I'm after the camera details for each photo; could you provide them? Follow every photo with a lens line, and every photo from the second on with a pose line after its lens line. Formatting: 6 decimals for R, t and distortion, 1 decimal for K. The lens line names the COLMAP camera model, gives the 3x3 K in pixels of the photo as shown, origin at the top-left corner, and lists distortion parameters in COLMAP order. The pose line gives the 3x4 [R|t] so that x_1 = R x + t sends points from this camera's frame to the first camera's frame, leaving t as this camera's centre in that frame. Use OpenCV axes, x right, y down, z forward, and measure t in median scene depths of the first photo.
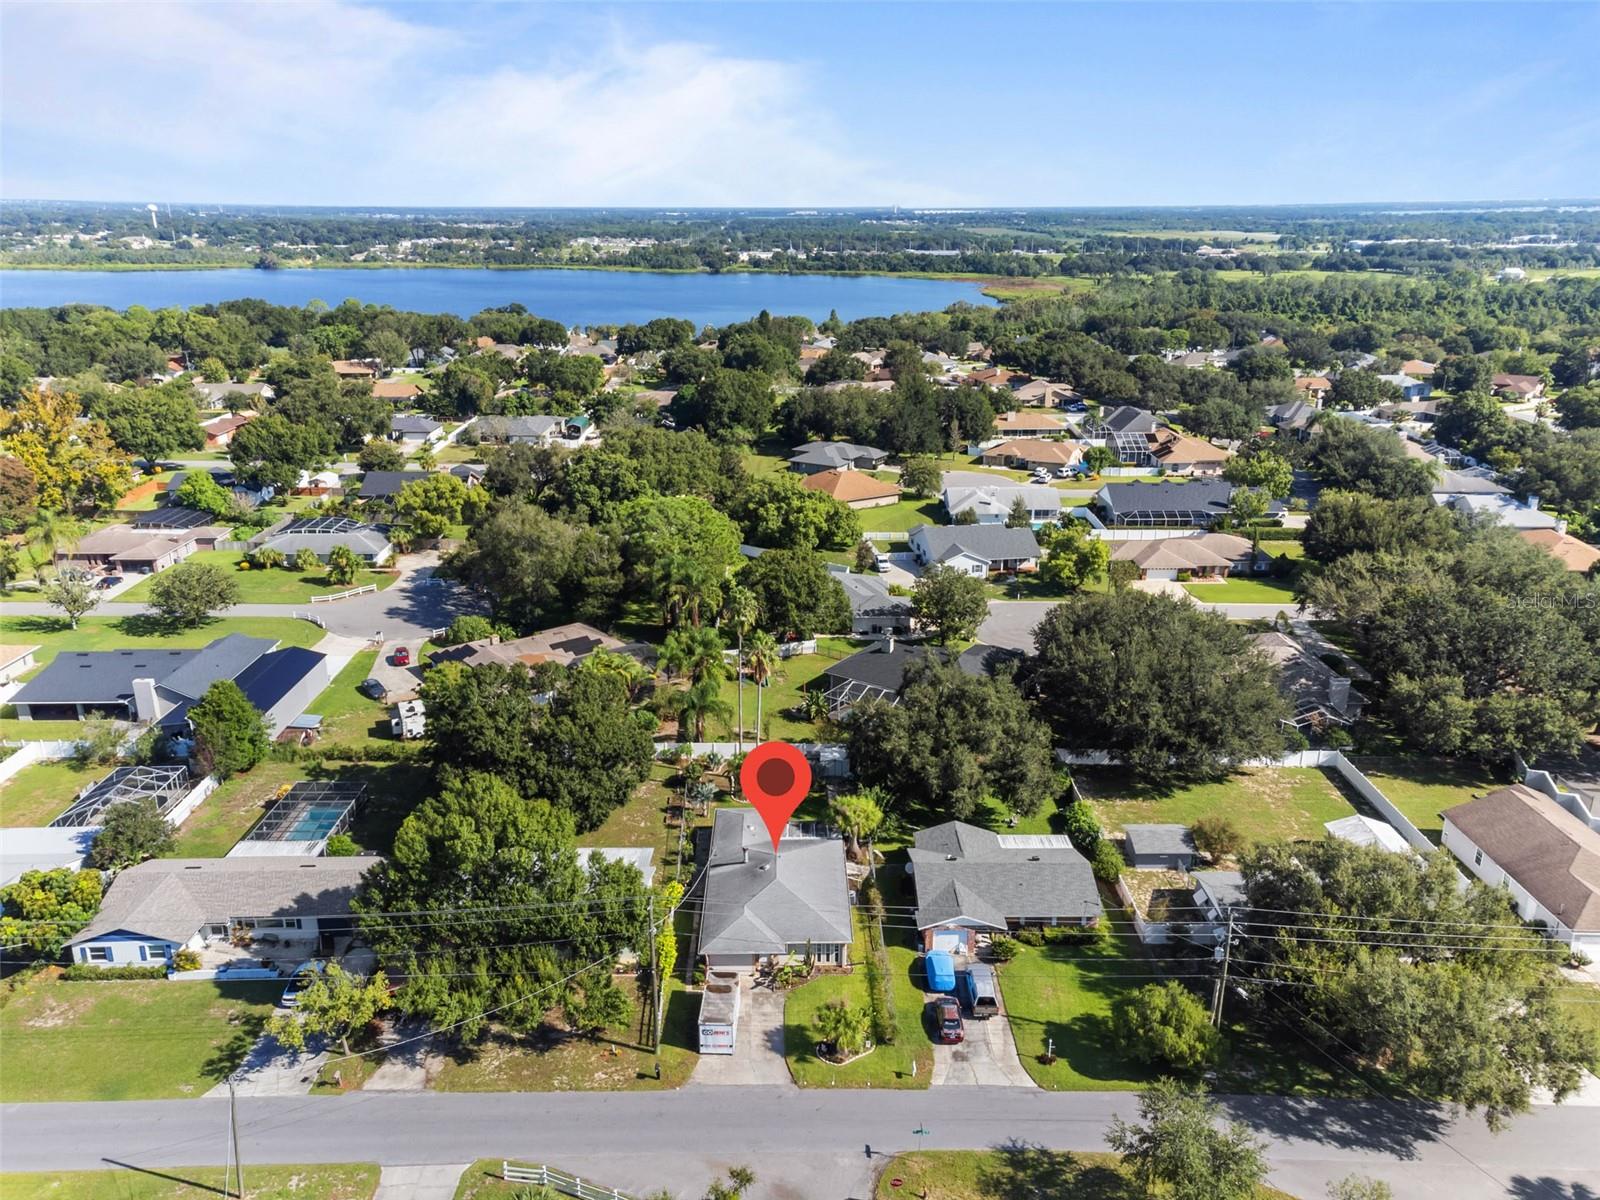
lens RADIAL K [[1195.7, 0, 799.8], [0, 1195.7, 595.0], [0, 0, 1]] dist [0.047005, 0.042407]
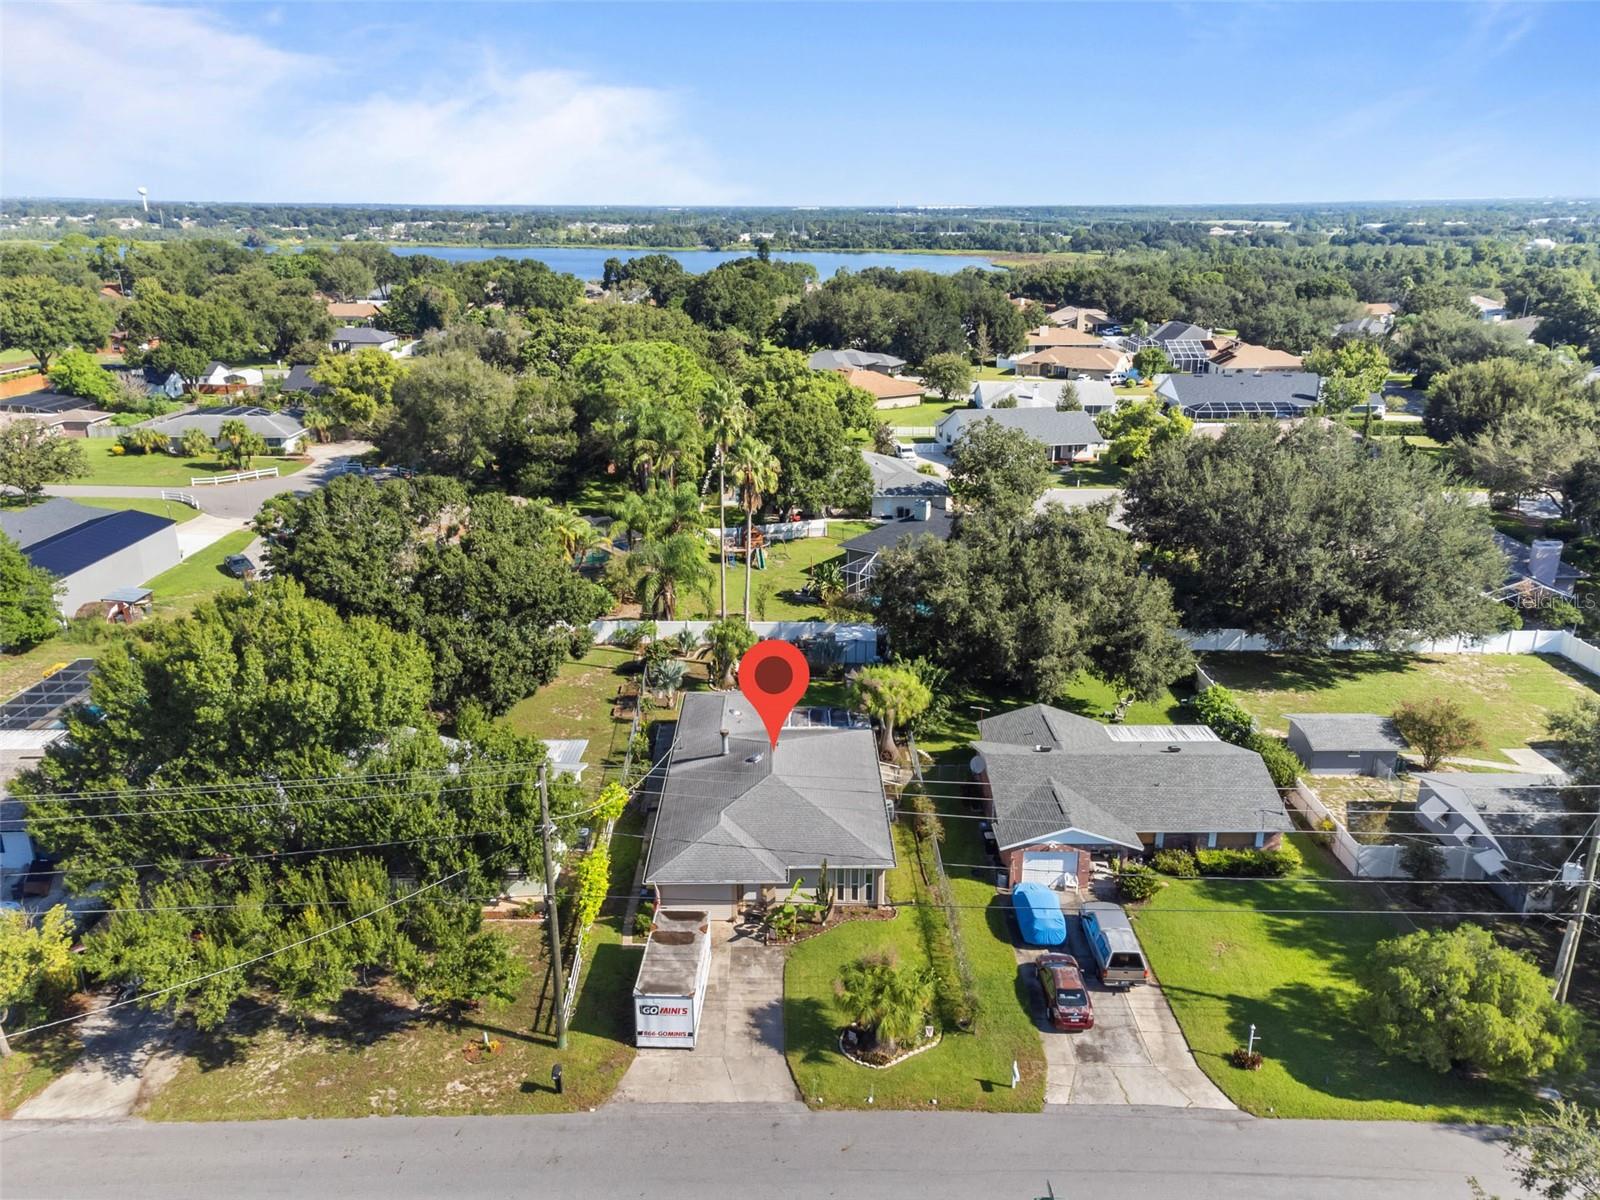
lens RADIAL K [[1195.7, 0, 799.4], [0, 1195.7, 593.6], [0, 0, 1]] dist [0.047005, 0.042407]
pose [[0.999998, 0.000251, -0.002144, -0.003138], [-0.000252, 1.000000, -0.000628, 0.121244], [0.002144, 0.000628, 0.999998, 0.313506]]
